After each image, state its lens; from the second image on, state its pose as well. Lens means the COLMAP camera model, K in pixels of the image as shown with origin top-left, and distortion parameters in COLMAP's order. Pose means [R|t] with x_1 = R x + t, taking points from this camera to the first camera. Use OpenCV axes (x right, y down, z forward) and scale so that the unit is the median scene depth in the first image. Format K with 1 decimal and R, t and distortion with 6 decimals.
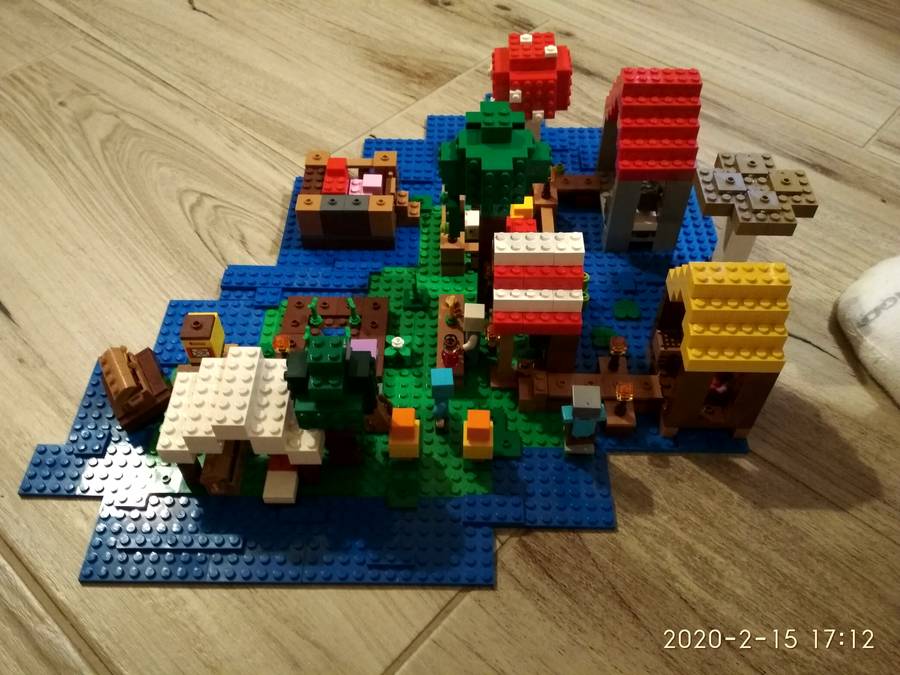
lens RADIAL K [[830.1, 0, 457.3], [0, 830.1, 336.2], [0, 0, 1]] dist [-0.018675, 0.000000]
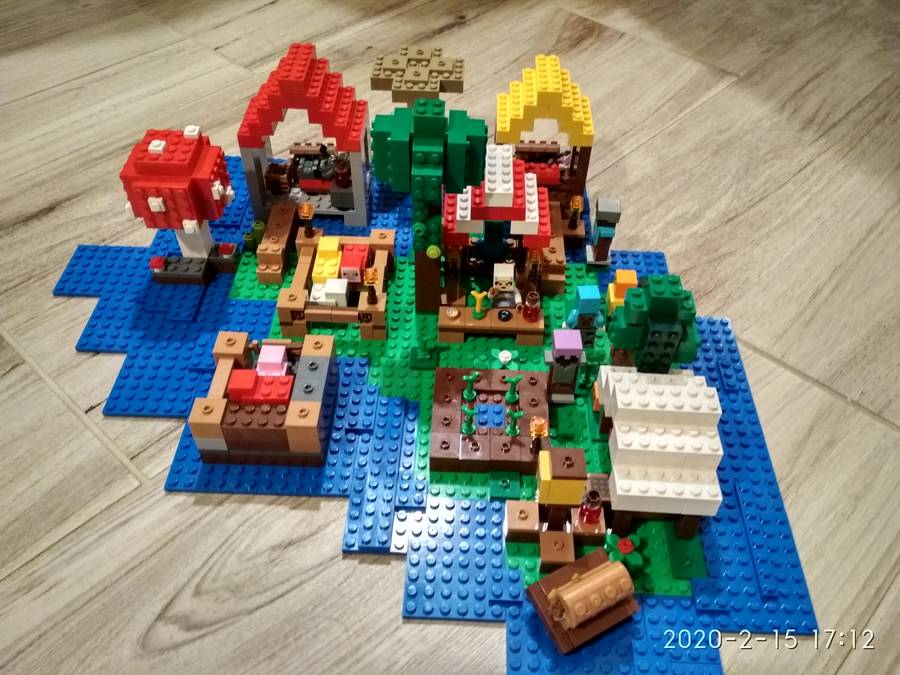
lens RADIAL K [[830.1, 0, 458.2], [0, 830.1, 340.6], [0, 0, 1]] dist [-0.018675, 0.000000]
pose [[0.013215, -0.706755, 0.707335, -0.655666], [0.738907, 0.483501, 0.469300, -0.437088], [-0.673677, 0.516453, 0.528616, 0.455682]]
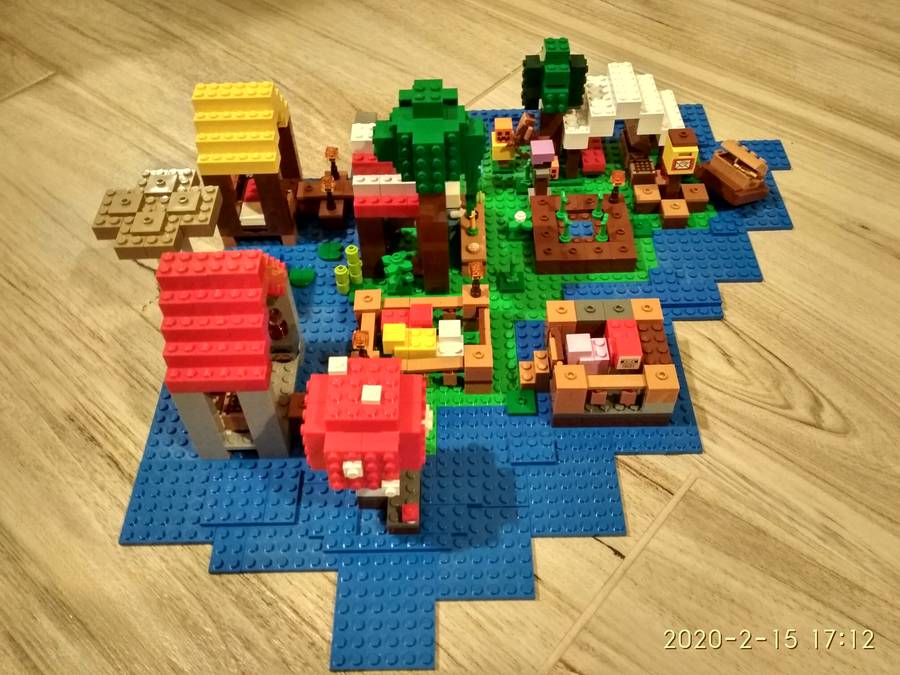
lens RADIAL K [[830.1, 0, 452.0], [0, 830.1, 336.4], [0, 0, 1]] dist [-0.018675, 0.000000]
pose [[-0.999275, 0.037531, 0.006348, 0.015609], [0.000887, -0.143756, 0.989613, -0.984425], [0.038054, 0.988901, 0.143619, 0.879761]]
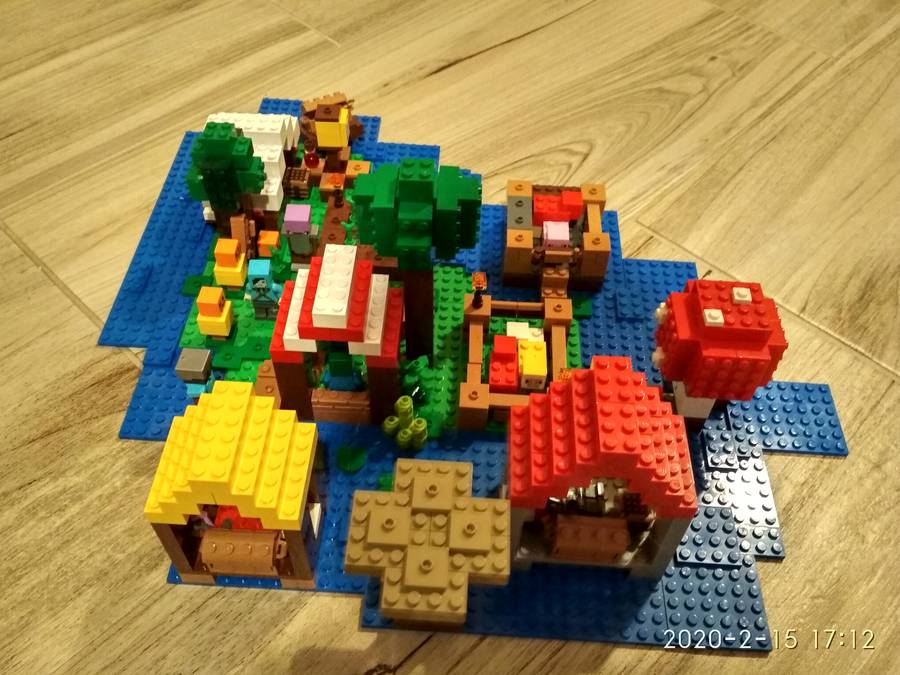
lens RADIAL K [[830.1, 0, 445.0], [0, 830.1, 340.8], [0, 0, 1]] dist [-0.018675, 0.000000]
pose [[-0.035375, 0.766739, -0.640983, 0.580479], [-0.770423, 0.387607, 0.506171, -0.510163], [0.636551, 0.511734, 0.577002, 0.459156]]
